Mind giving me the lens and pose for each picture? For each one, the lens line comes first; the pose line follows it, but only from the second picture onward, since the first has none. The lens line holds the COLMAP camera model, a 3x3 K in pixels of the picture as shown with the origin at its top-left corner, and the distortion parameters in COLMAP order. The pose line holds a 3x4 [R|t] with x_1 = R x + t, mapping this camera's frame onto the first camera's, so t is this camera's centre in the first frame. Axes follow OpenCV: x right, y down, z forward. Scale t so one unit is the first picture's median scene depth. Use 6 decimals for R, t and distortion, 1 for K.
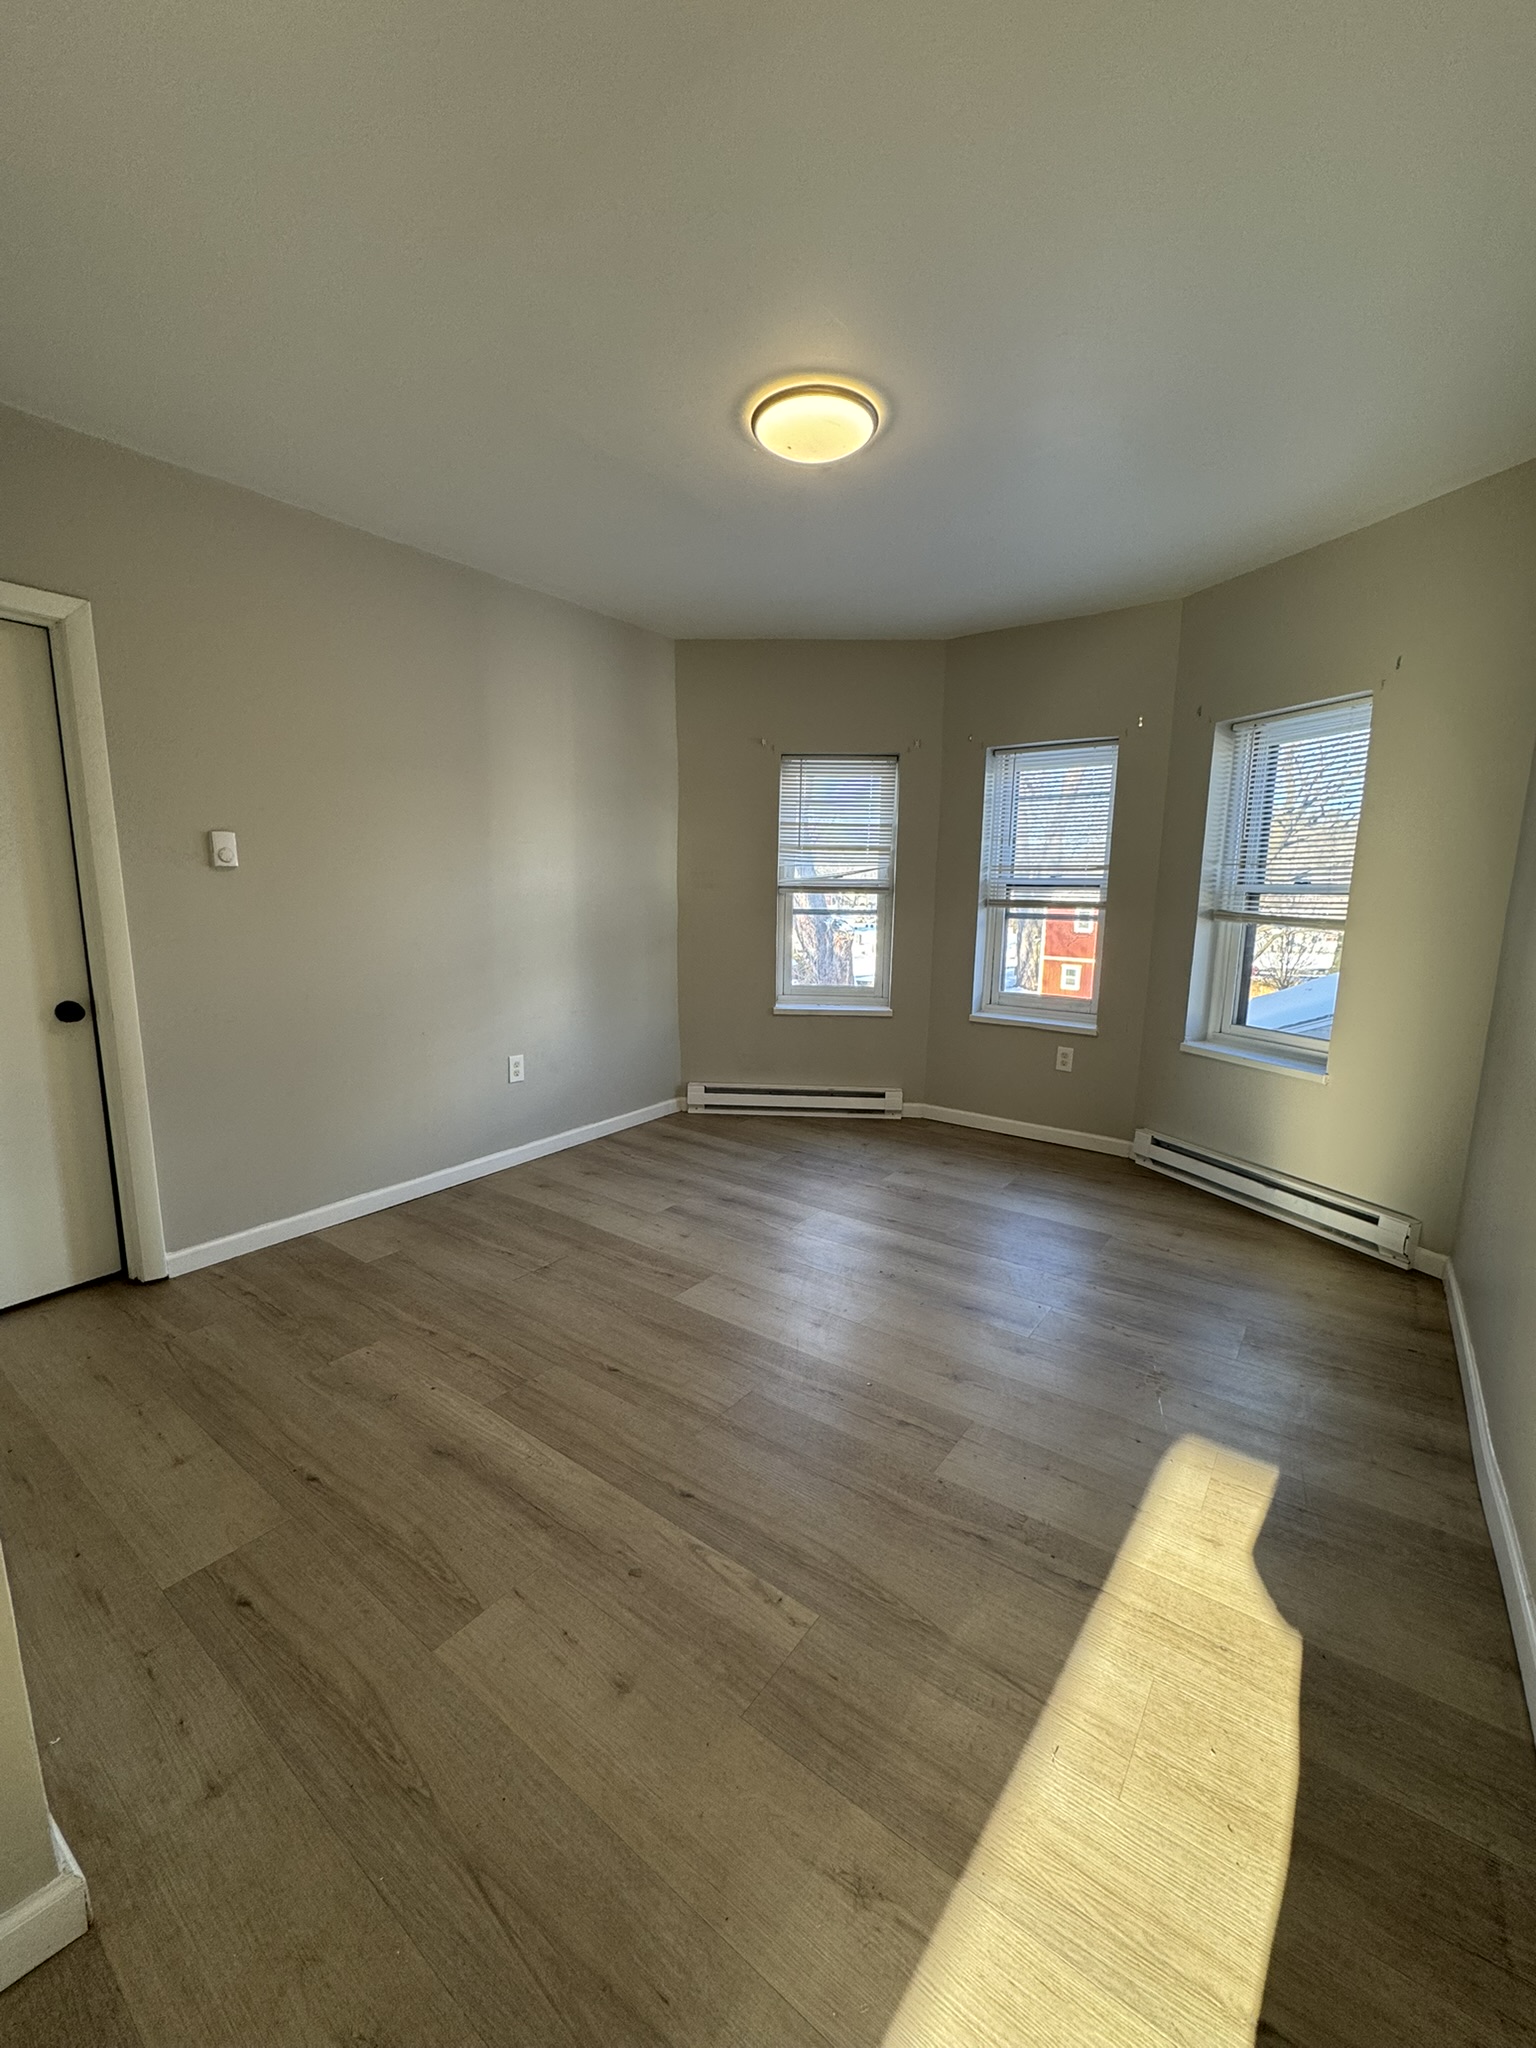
lens RADIAL K [[818.3, 0, 764.0], [0, 818.3, 1031.3], [0, 0, 1]] dist [0.003734, 0.000438]
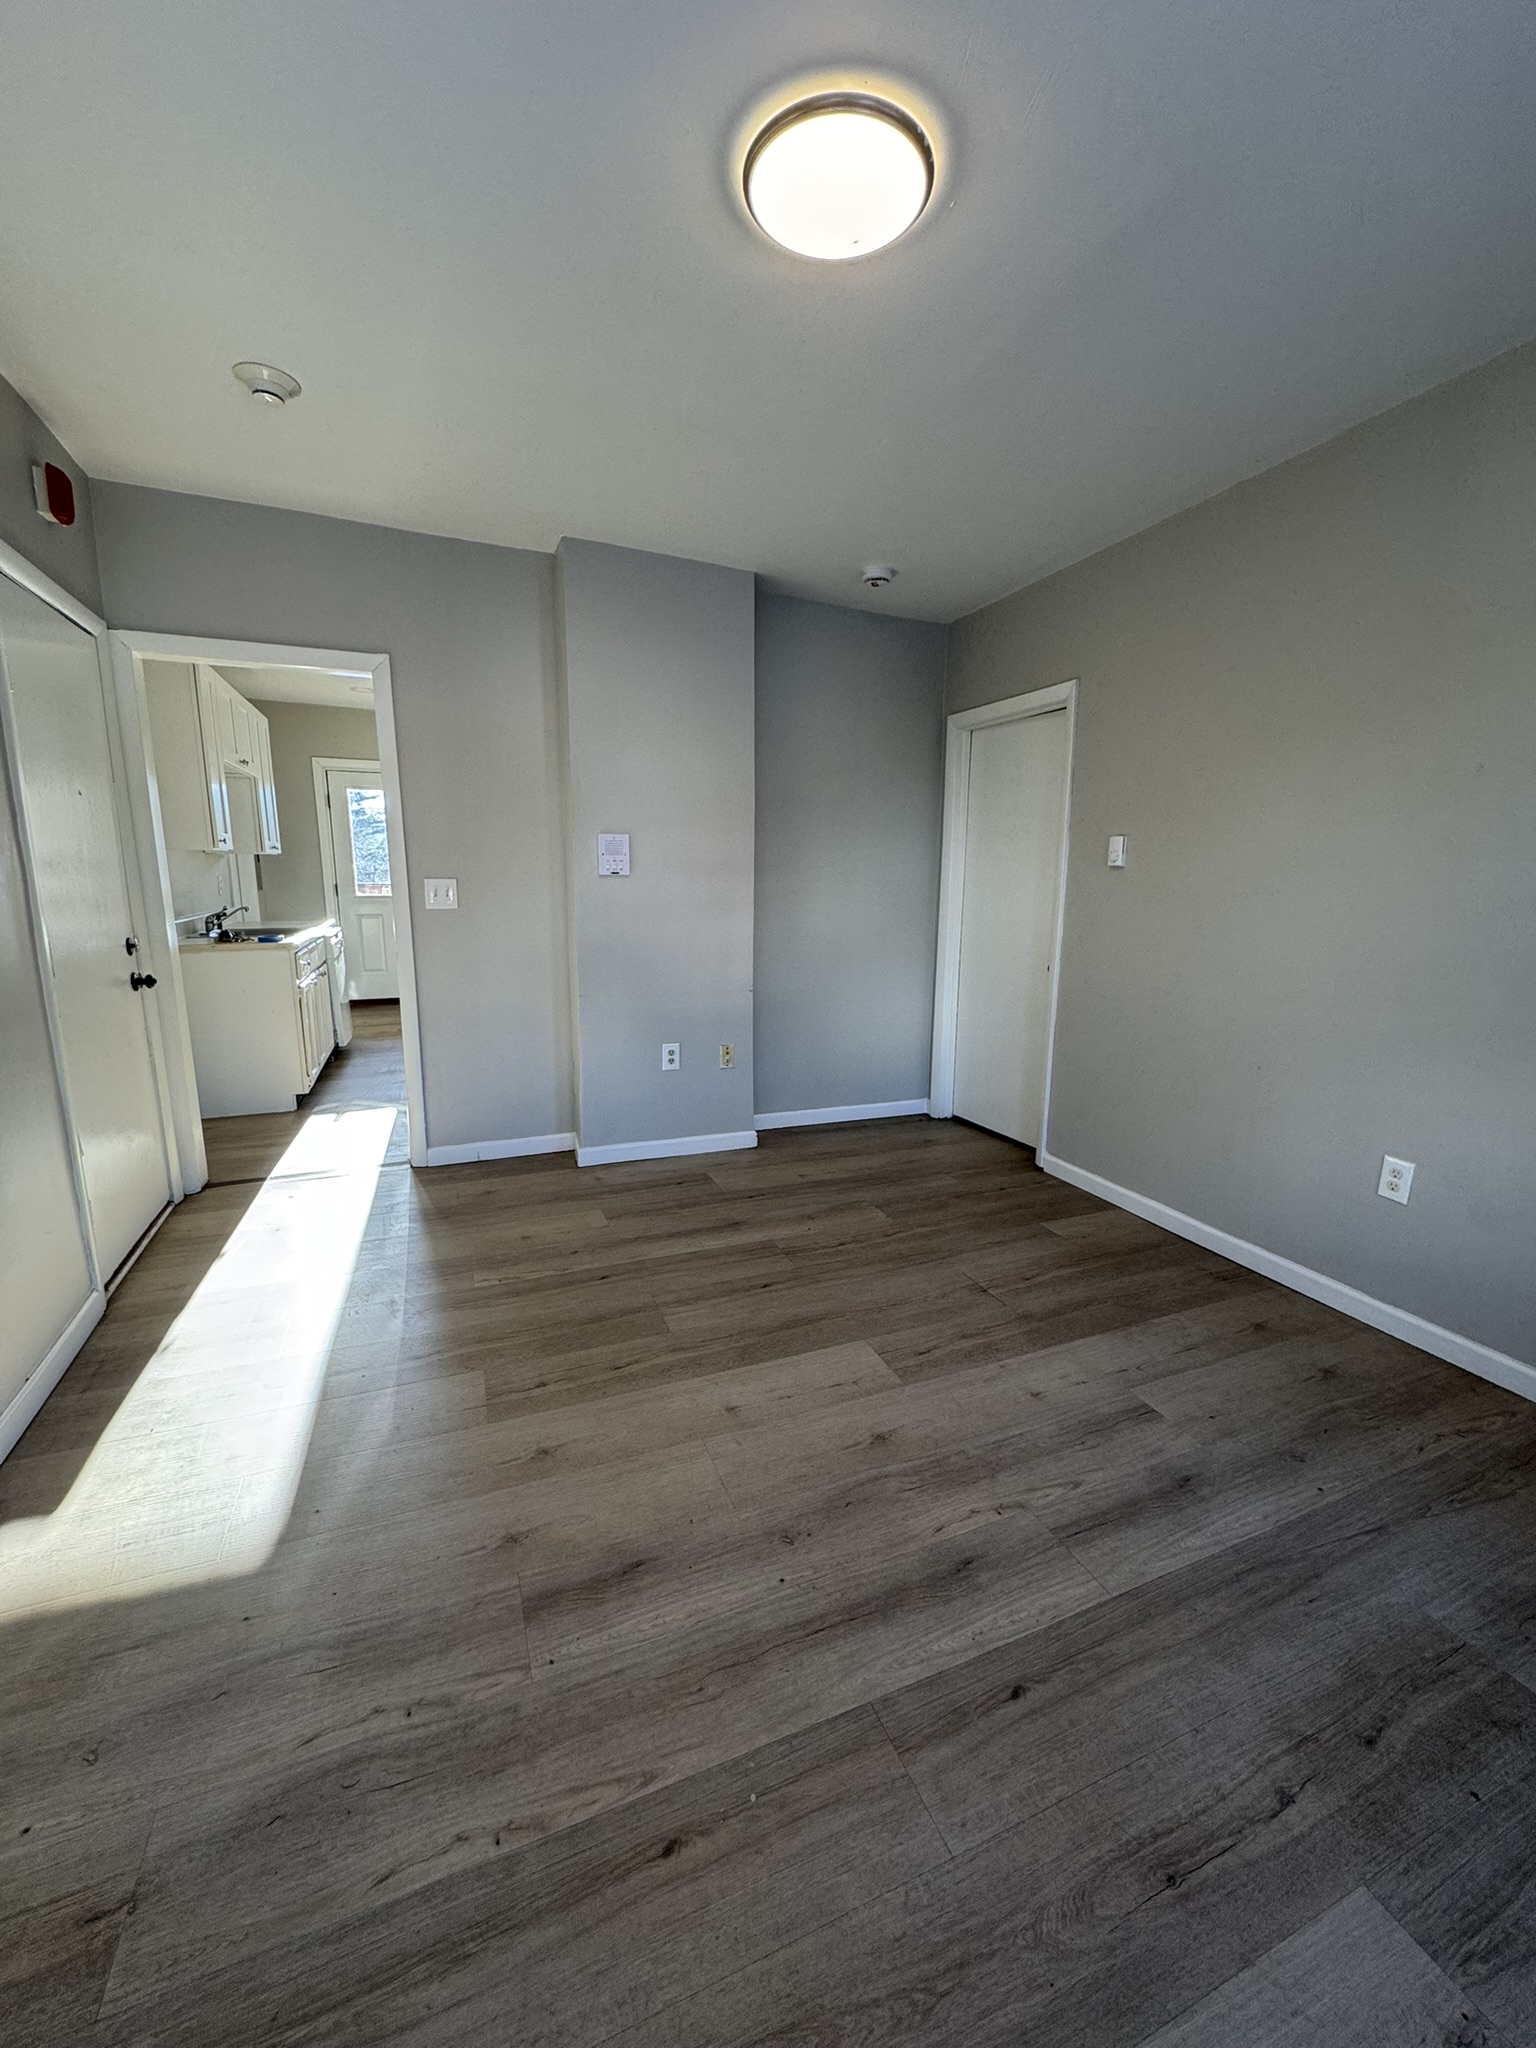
lens RADIAL K [[818.3, 0, 783.5], [0, 818.3, 1028.6], [0, 0, 1]] dist [0.003734, 0.000438]
pose [[-0.510689, 0.144382, -0.847555, 0.614416], [-0.162053, 0.951964, 0.259812, -0.207219], [0.844355, 0.270033, -0.462761, 1.193541]]
